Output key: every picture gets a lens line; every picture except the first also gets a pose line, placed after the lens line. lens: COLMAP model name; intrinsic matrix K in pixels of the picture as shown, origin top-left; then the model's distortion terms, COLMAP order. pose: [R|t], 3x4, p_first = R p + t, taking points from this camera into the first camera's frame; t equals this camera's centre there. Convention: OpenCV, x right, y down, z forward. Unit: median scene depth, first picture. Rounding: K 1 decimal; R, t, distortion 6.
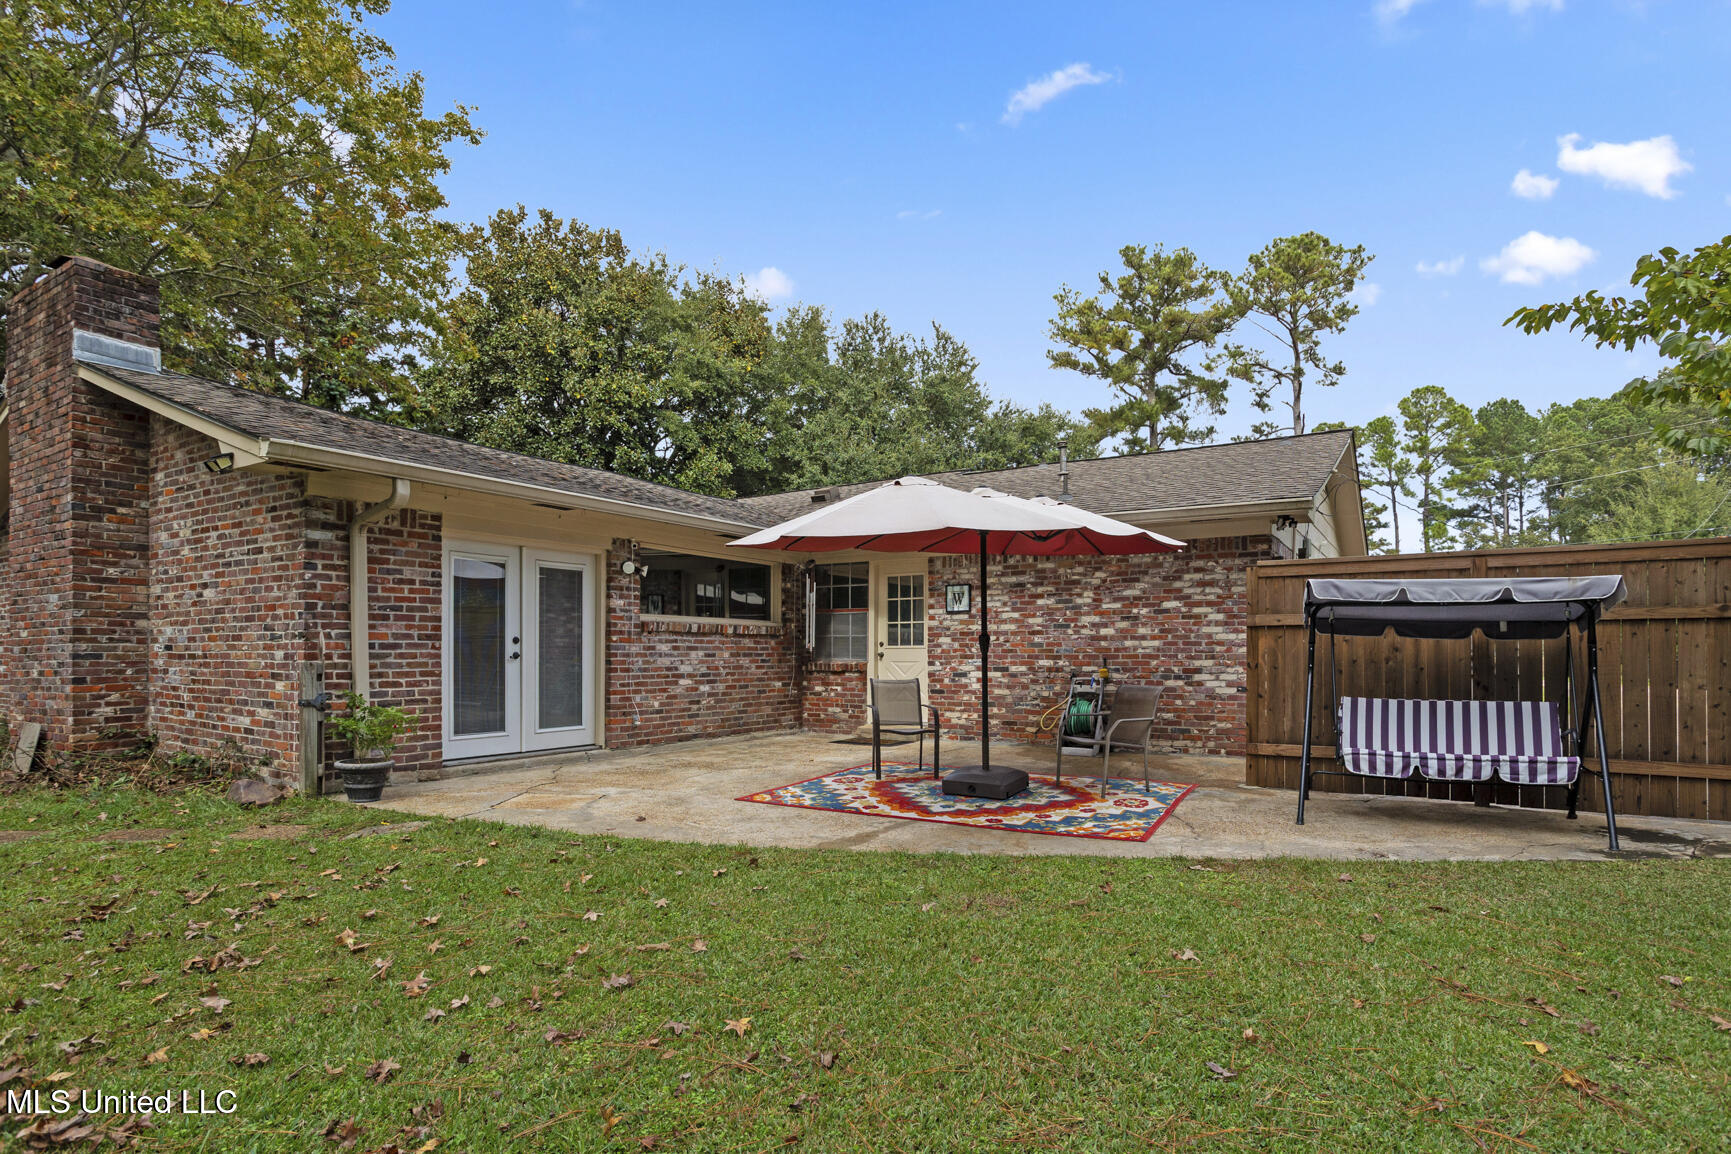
lens RADIAL K [[907.6, 0, 871.3], [0, 907.6, 637.7], [0, 0, 1]] dist [-0.069336, 0.043534]
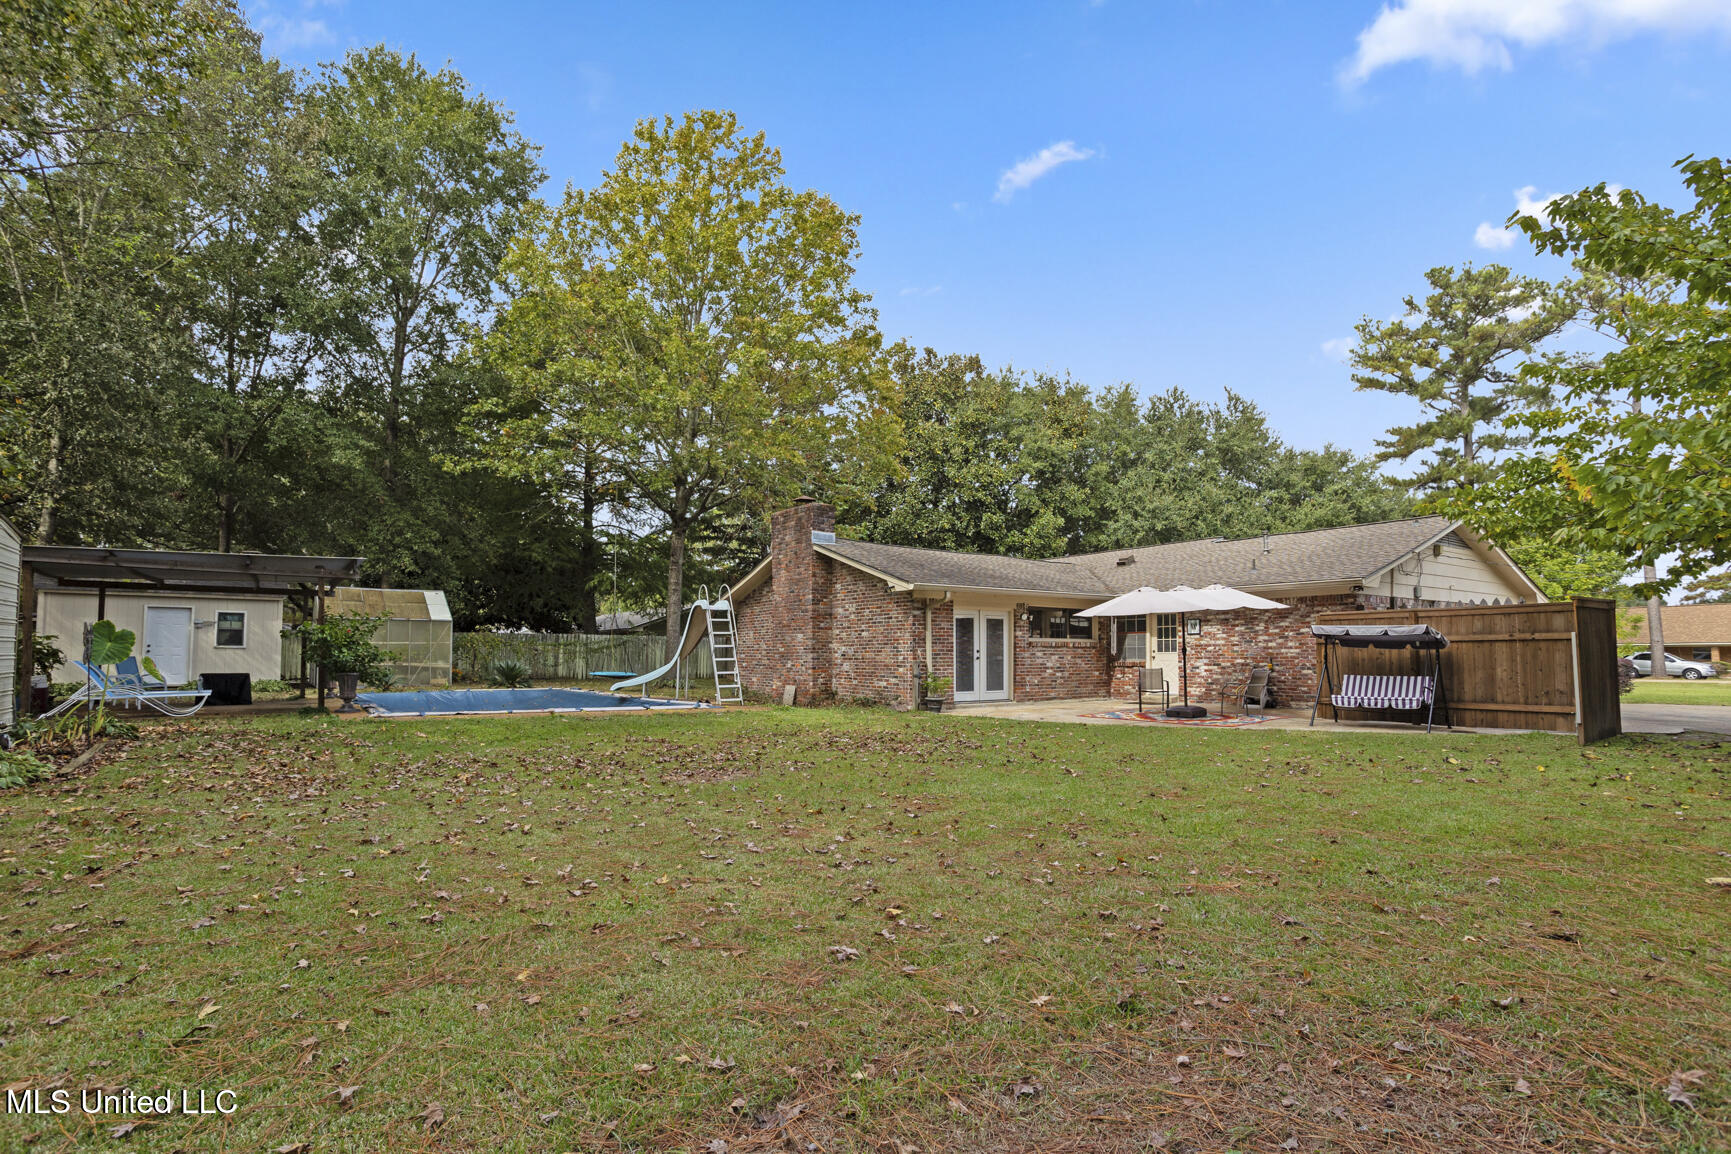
lens RADIAL K [[907.6, 0, 871.3], [0, 907.6, 637.7], [0, 0, 1]] dist [-0.069336, 0.043534]
pose [[0.937358, -0.009934, -0.348225, 0.046785], [0.008286, 0.999946, -0.006222, -0.005926], [0.348268, 0.002947, 0.937390, -0.382058]]
